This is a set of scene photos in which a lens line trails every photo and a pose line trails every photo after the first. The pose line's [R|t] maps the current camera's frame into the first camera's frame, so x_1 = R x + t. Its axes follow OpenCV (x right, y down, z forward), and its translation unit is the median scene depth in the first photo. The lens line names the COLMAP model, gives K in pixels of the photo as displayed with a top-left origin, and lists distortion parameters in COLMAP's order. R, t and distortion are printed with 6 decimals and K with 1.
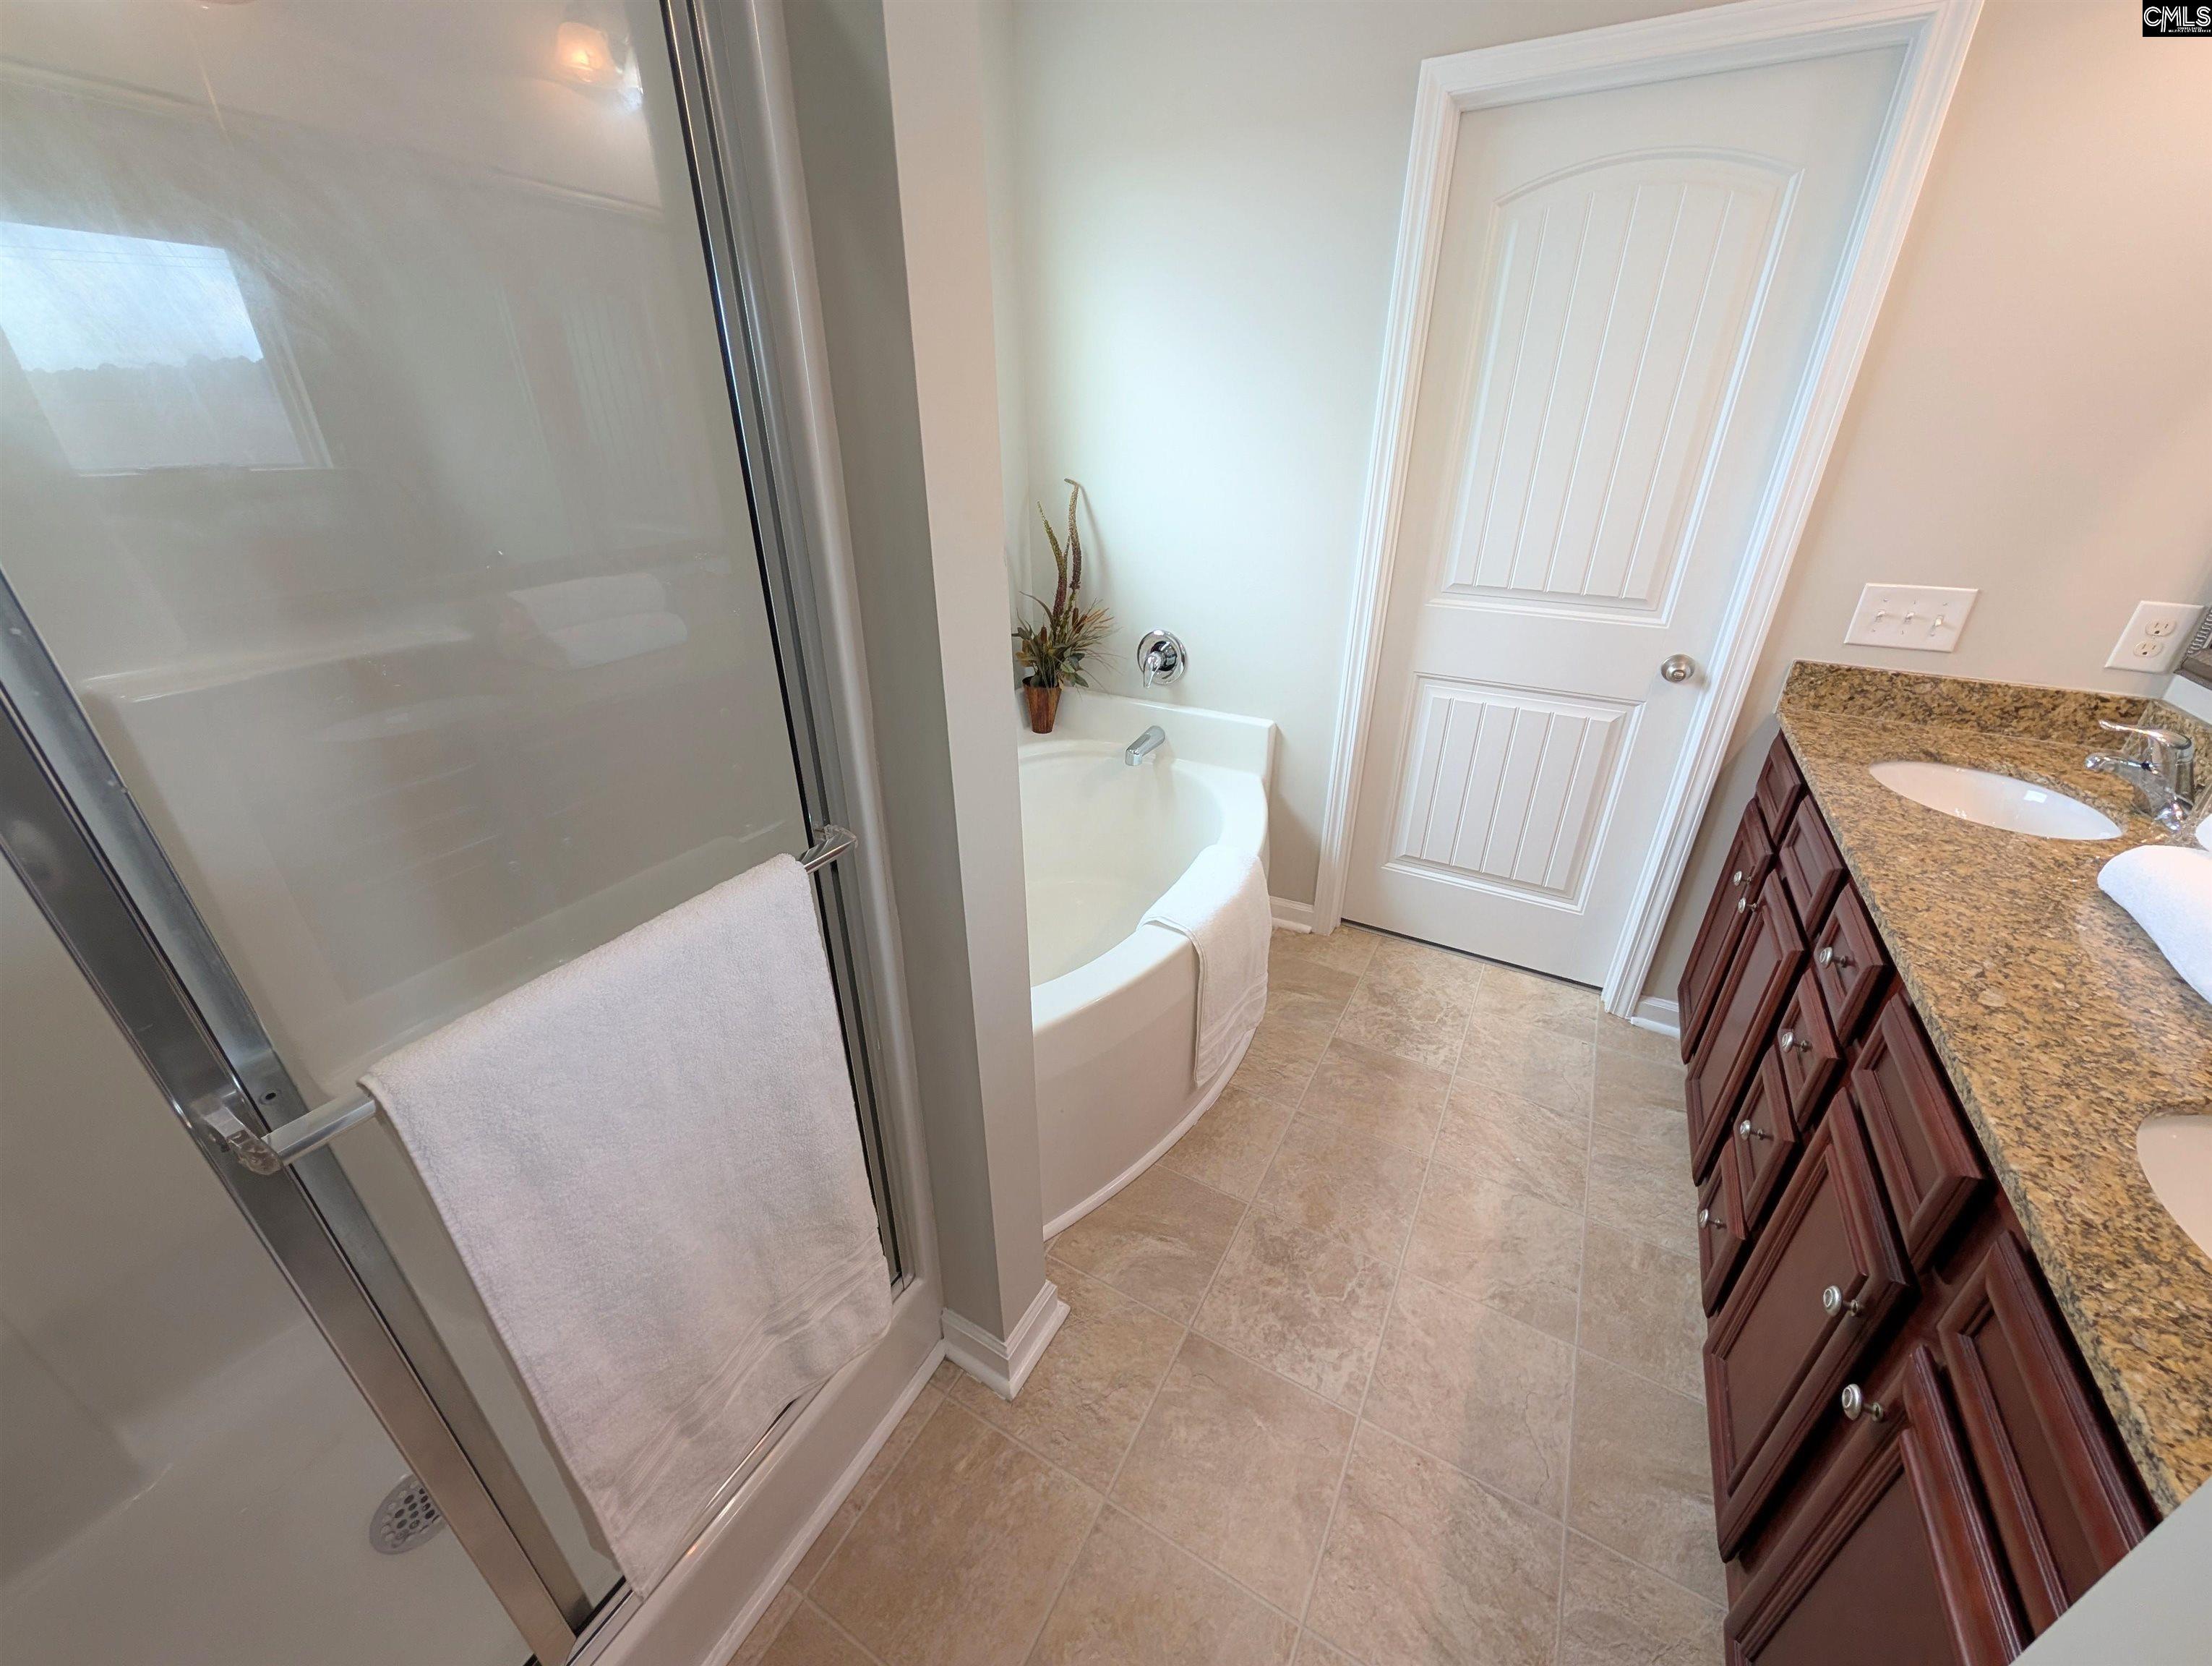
lens RADIAL K [[831.5, 0, 1106.0], [0, 831.5, 833.0], [0, 0, 1]] dist [0.001032, 0.000121]
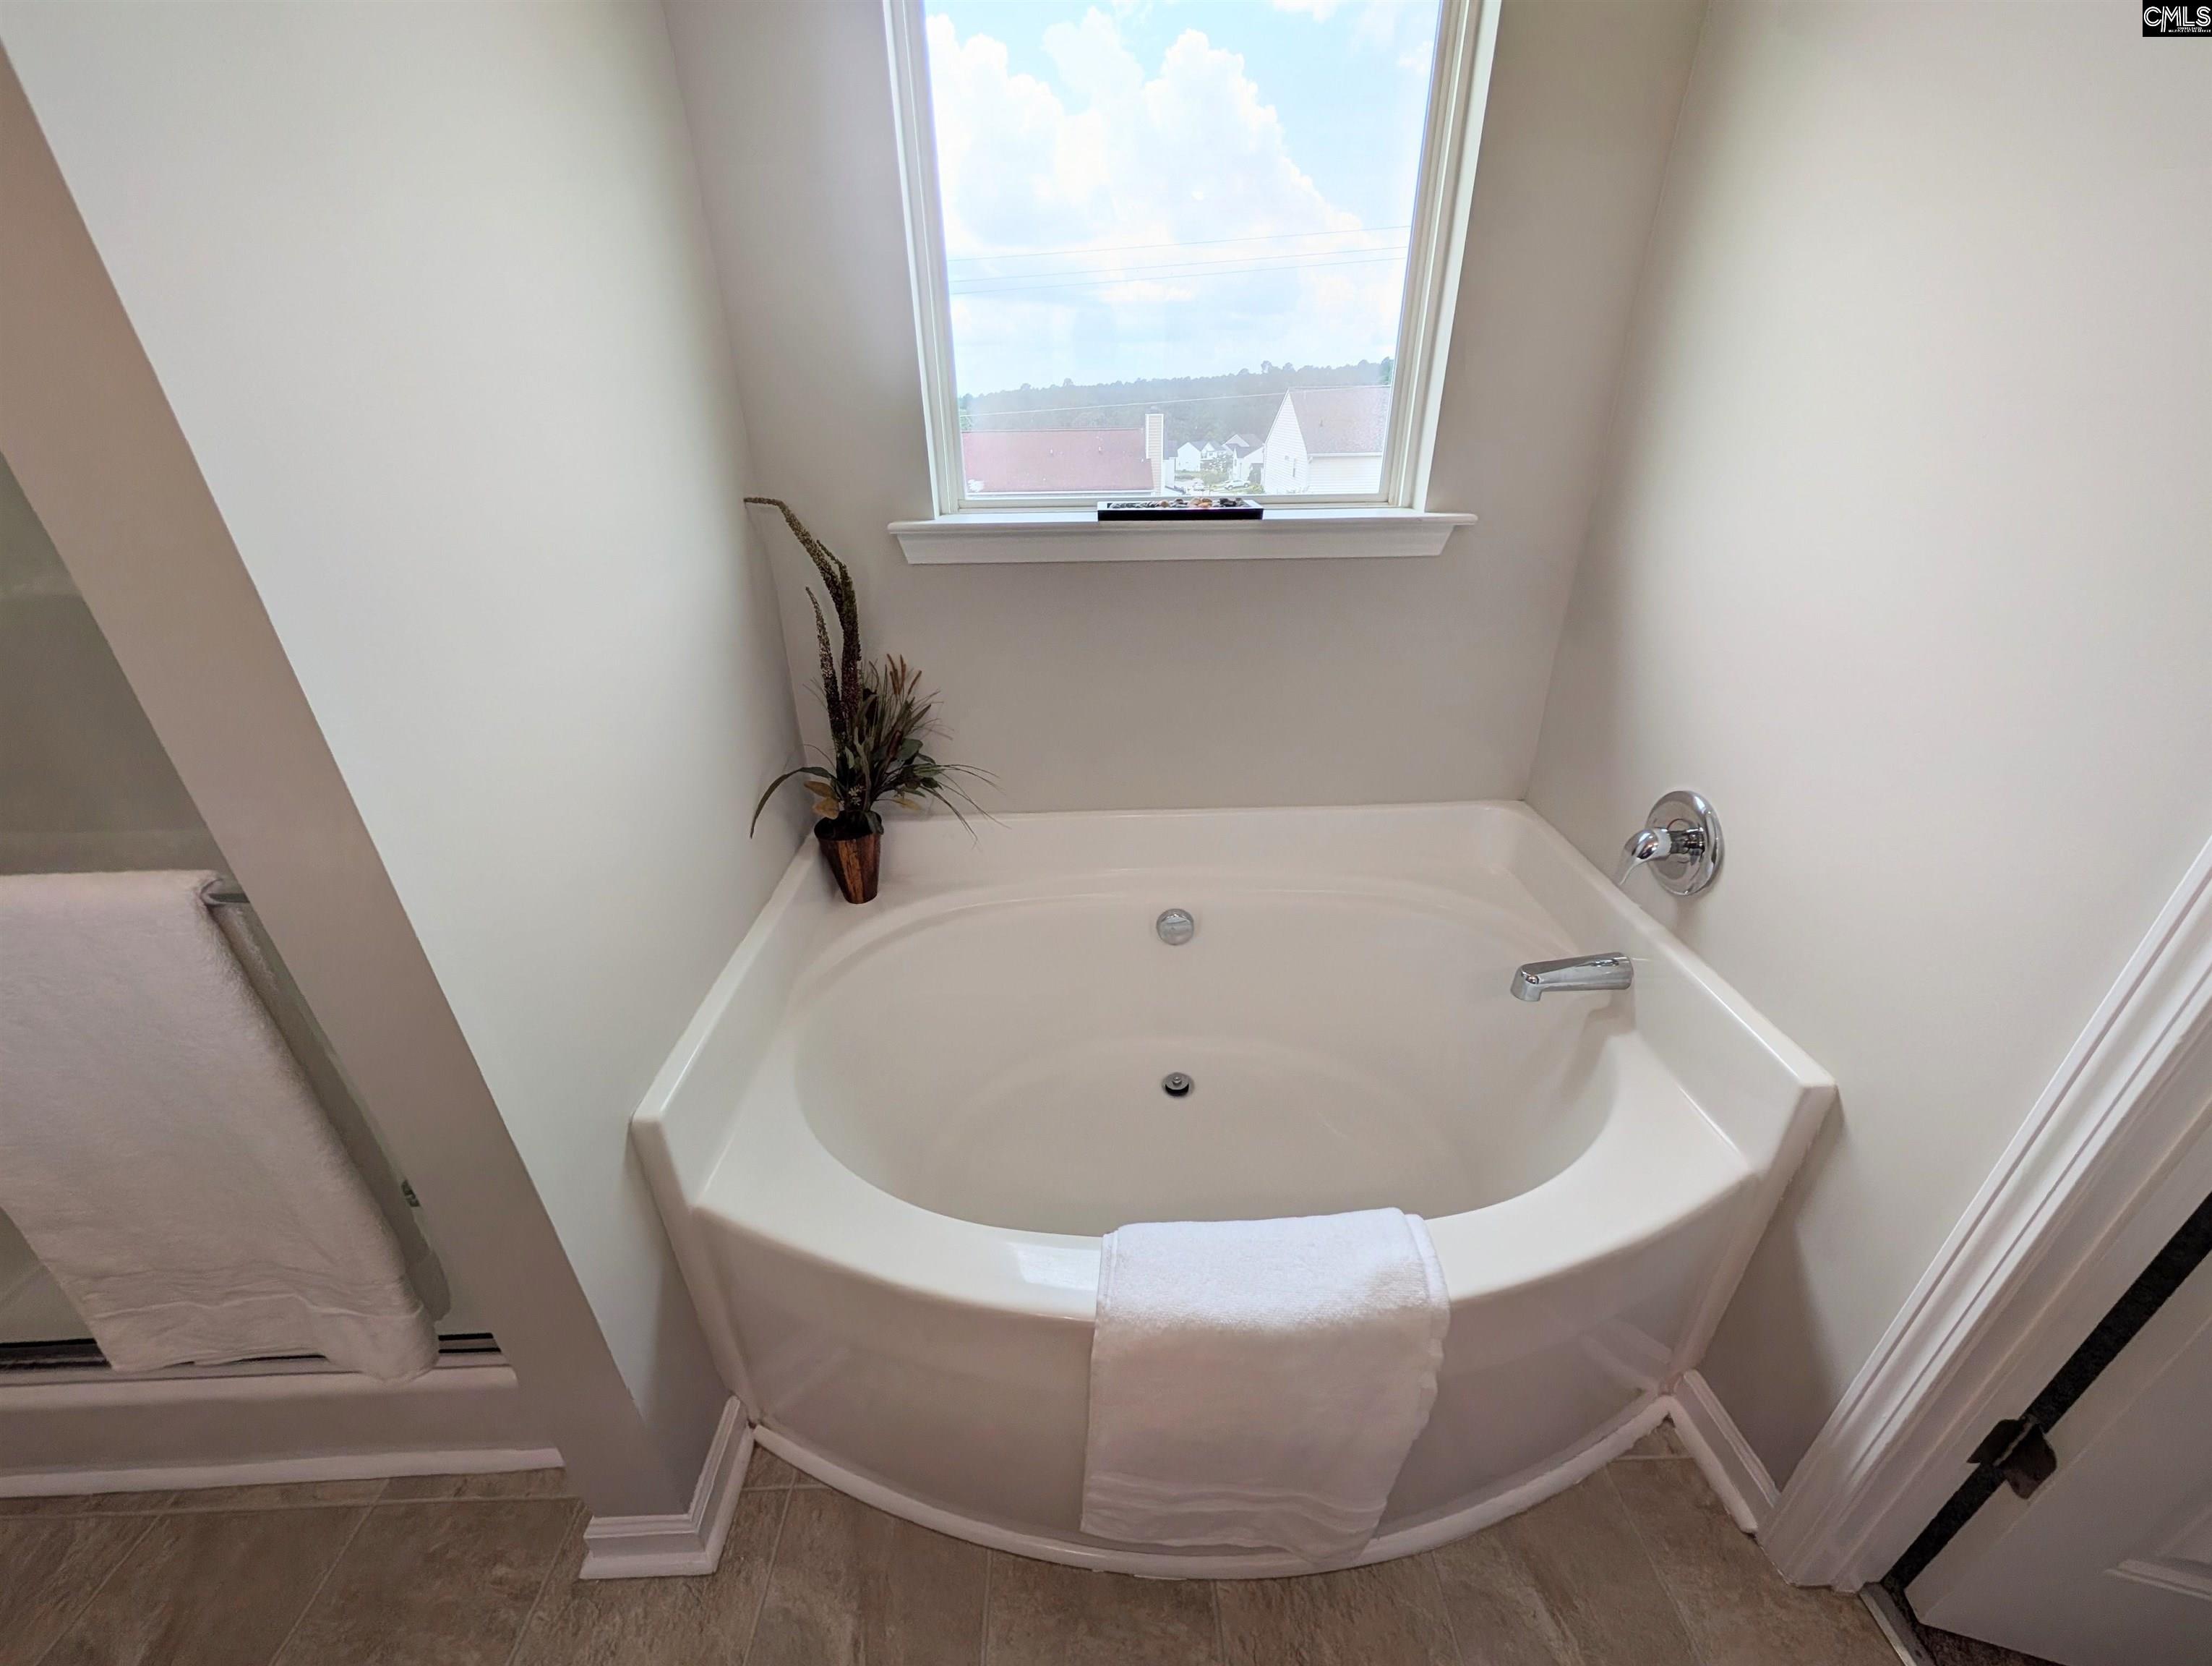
lens RADIAL K [[831.5, 0, 1106.0], [0, 831.5, 833.0], [0, 0, 1]] dist [0.001032, 0.000121]
pose [[0.519004, 0.364449, -0.773183, 0.295808], [-0.367902, 0.911721, 0.182794, -0.190465], [0.771546, 0.189585, 0.607268, 0.422526]]
